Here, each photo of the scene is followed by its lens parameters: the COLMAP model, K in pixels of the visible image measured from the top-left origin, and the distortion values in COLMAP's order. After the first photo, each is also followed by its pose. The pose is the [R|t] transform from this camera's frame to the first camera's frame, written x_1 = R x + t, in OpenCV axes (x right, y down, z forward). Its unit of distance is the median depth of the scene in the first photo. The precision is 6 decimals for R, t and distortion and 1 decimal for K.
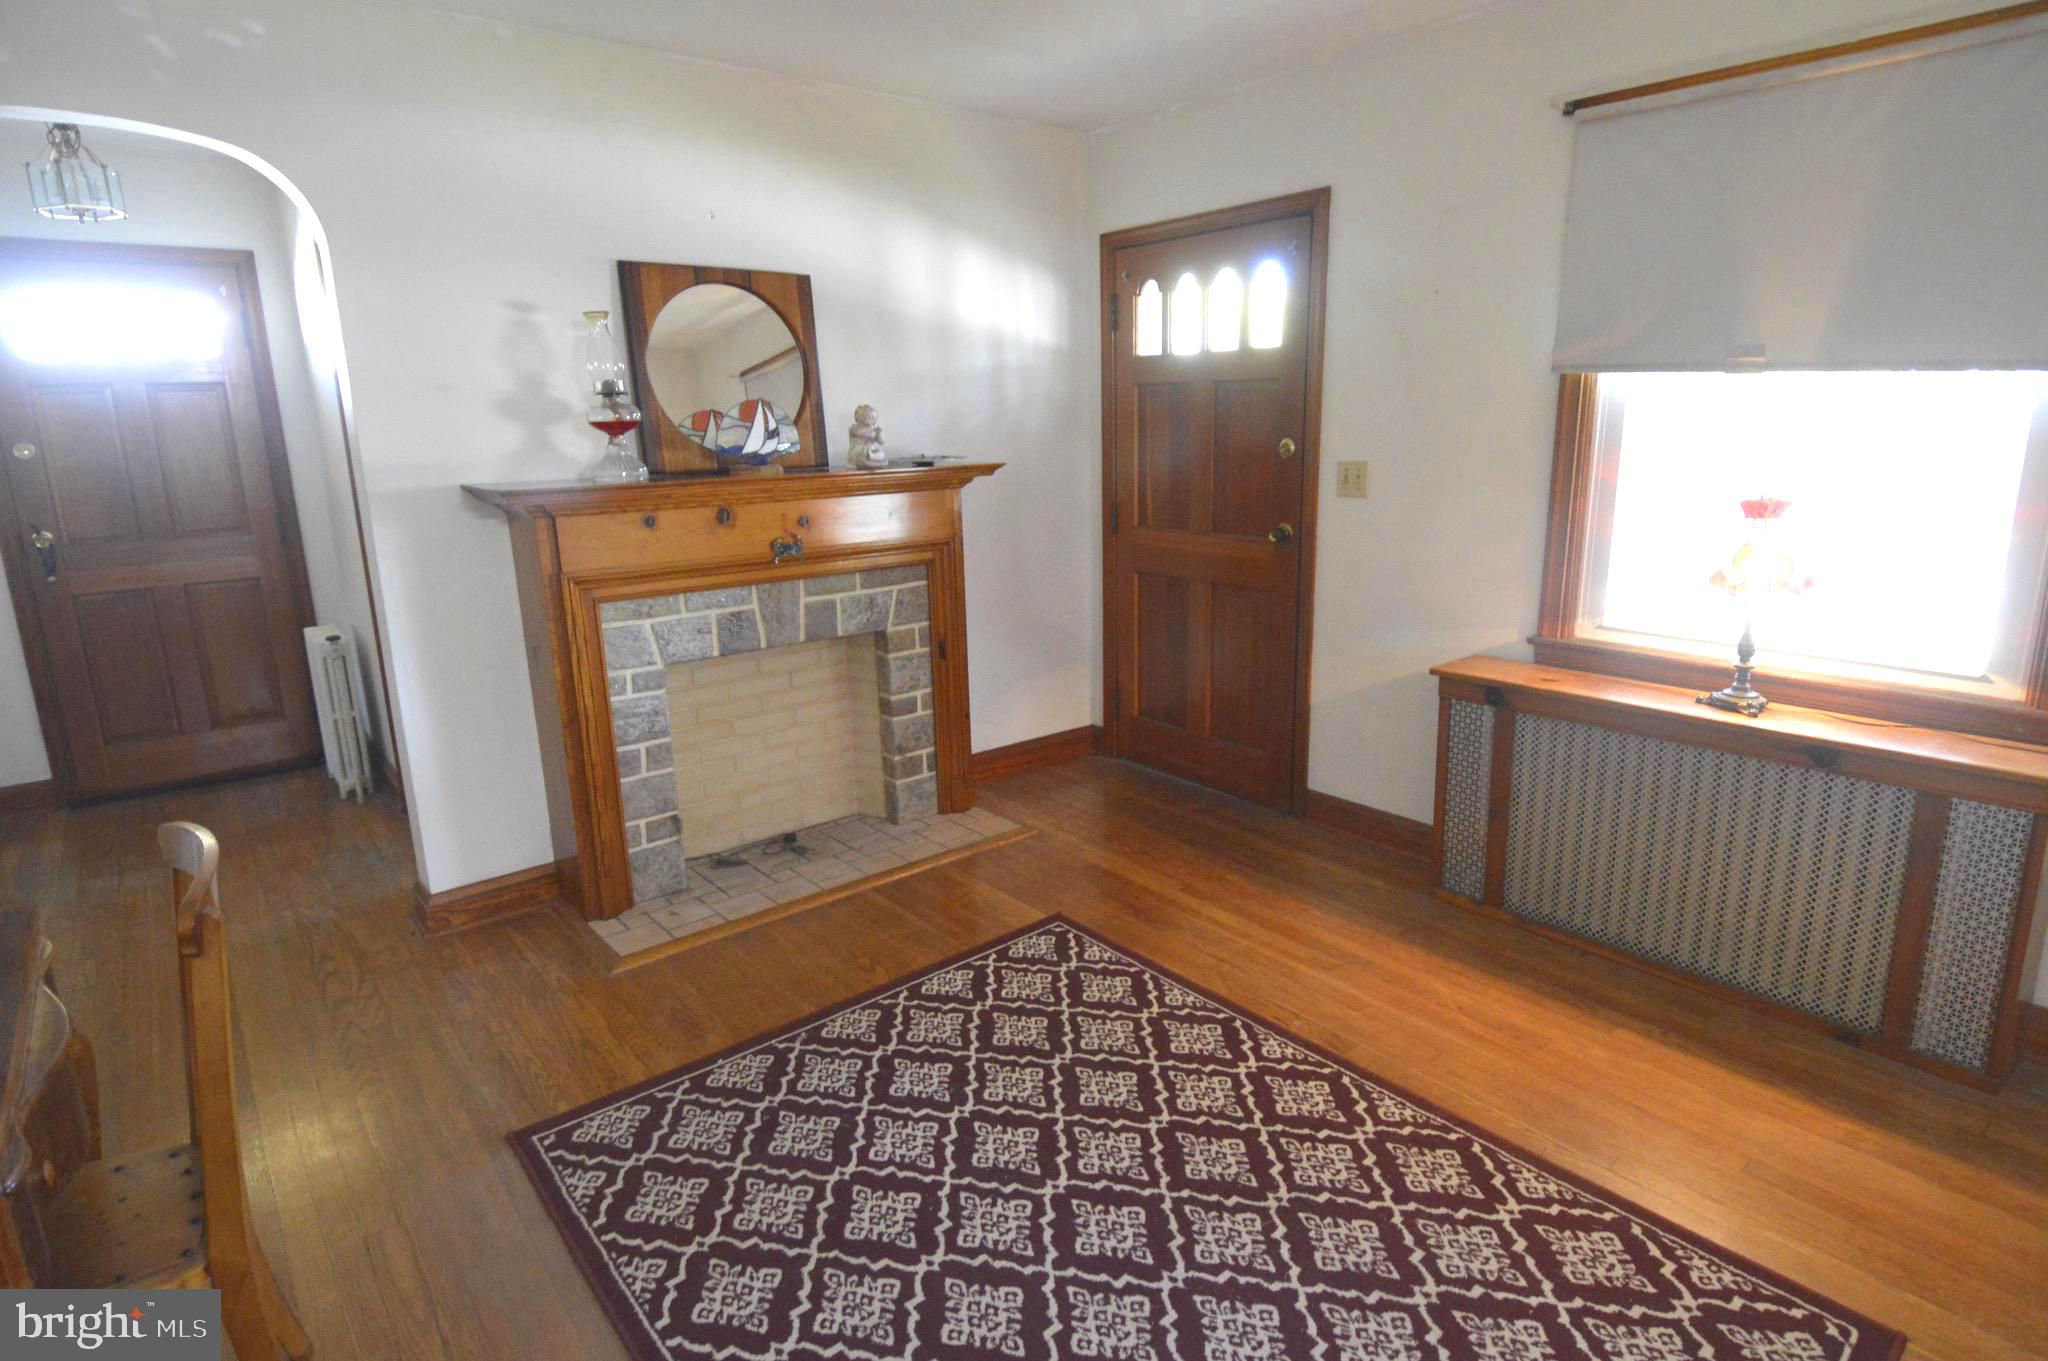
lens RADIAL K [[1083.2, 0, 1063.2], [0, 1083.2, 659.9], [0, 0, 1]] dist [0.034676, -0.046921]
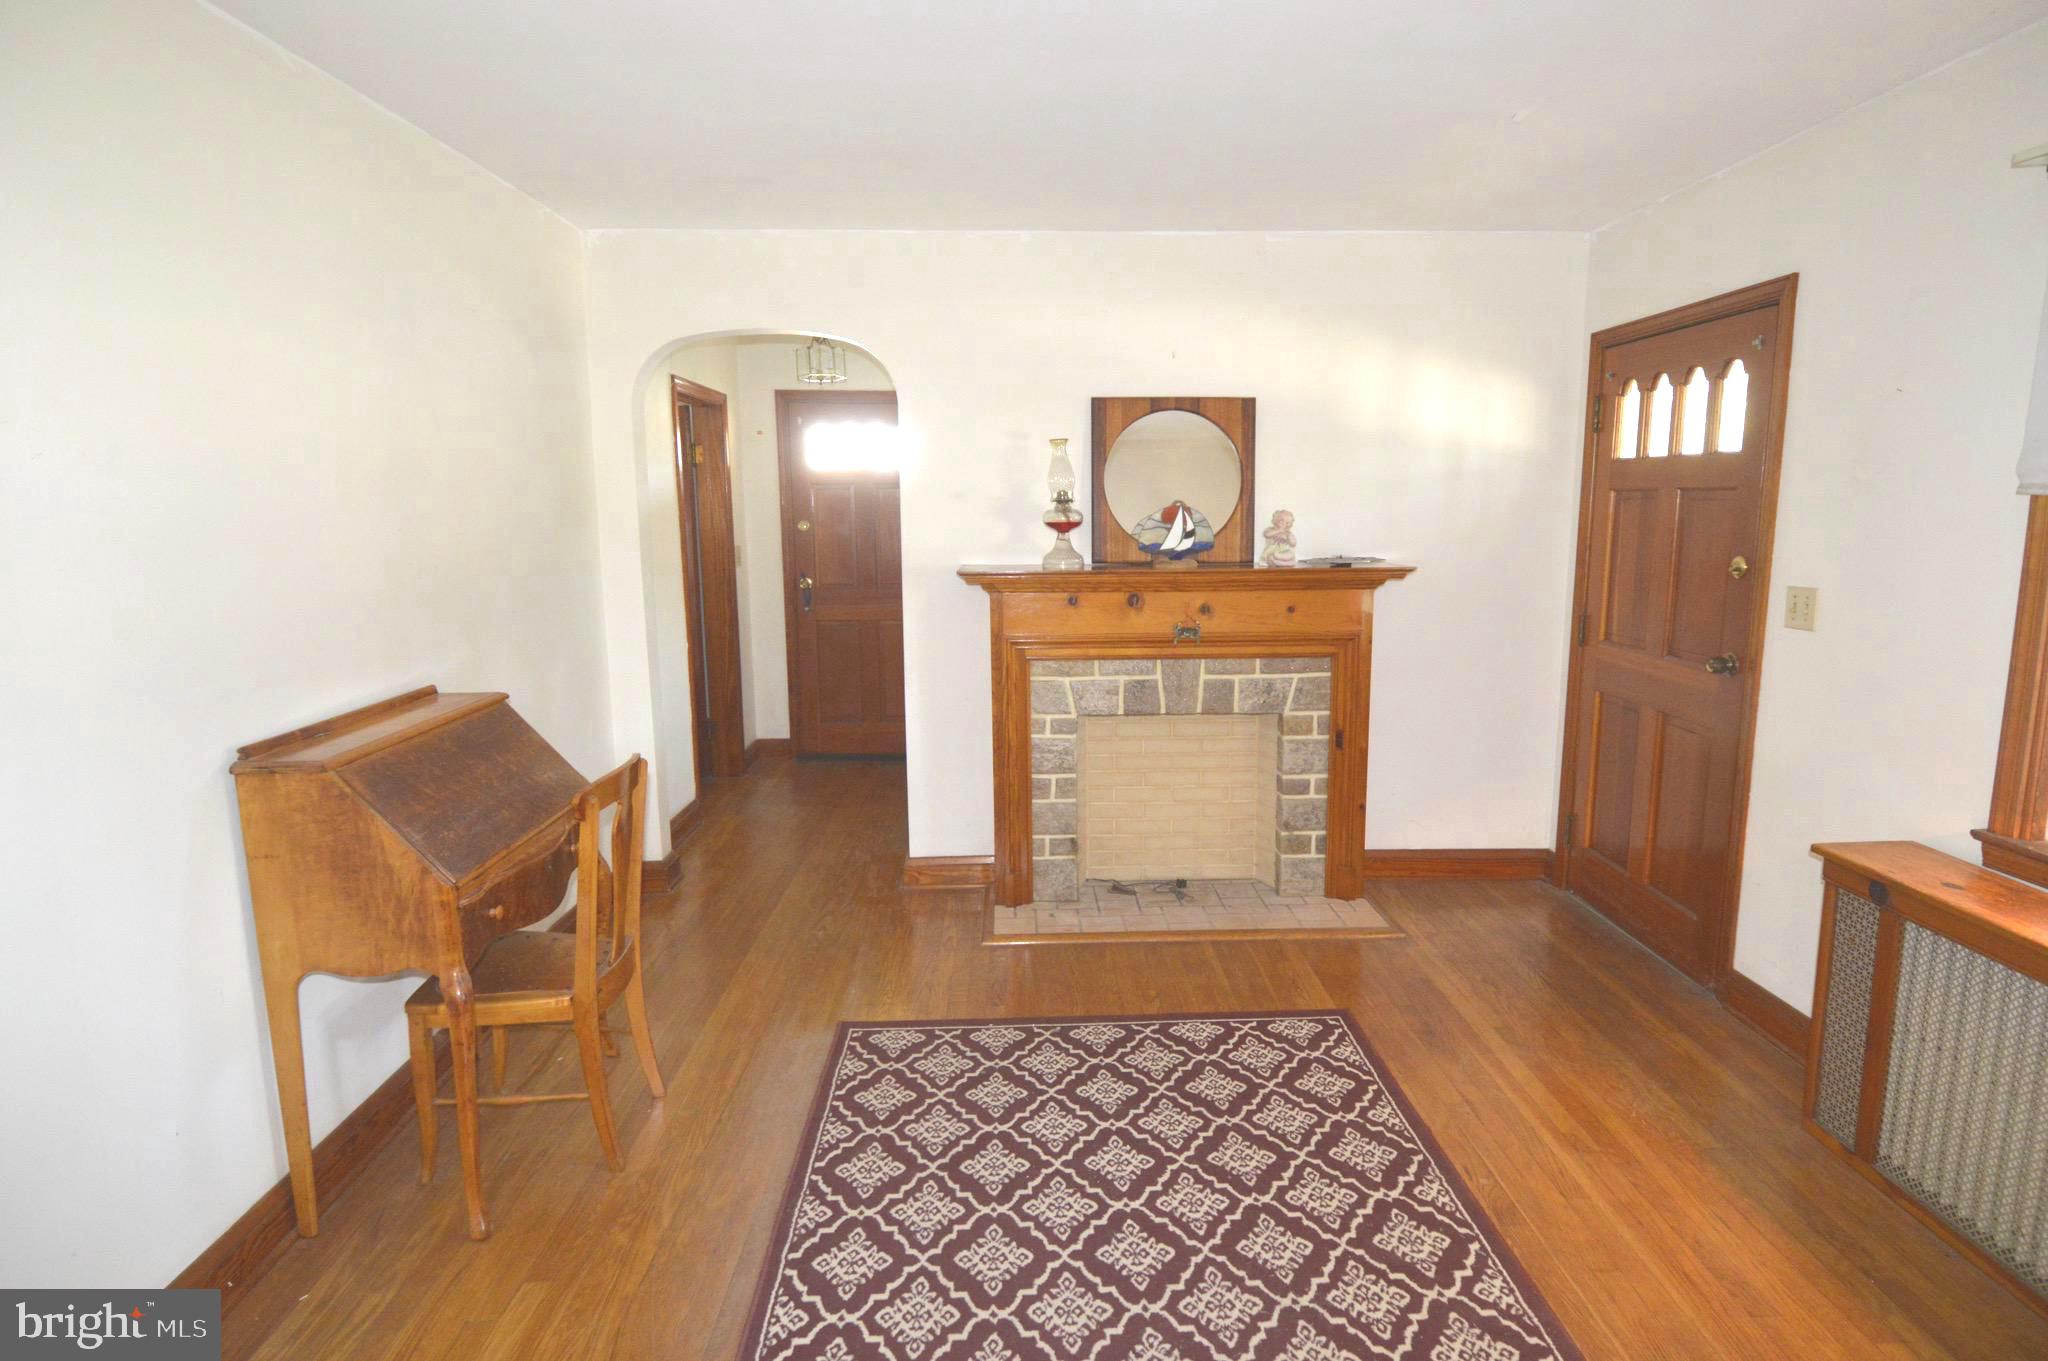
lens RADIAL K [[1083.2, 0, 1063.2], [0, 1083.2, 659.9], [0, 0, 1]] dist [0.034676, -0.046921]
pose [[0.791539, 0.103003, -0.602375, 0.357062], [-0.145387, 0.989132, -0.021906, -0.028398], [0.593572, 0.104917, 0.797912, -0.004295]]
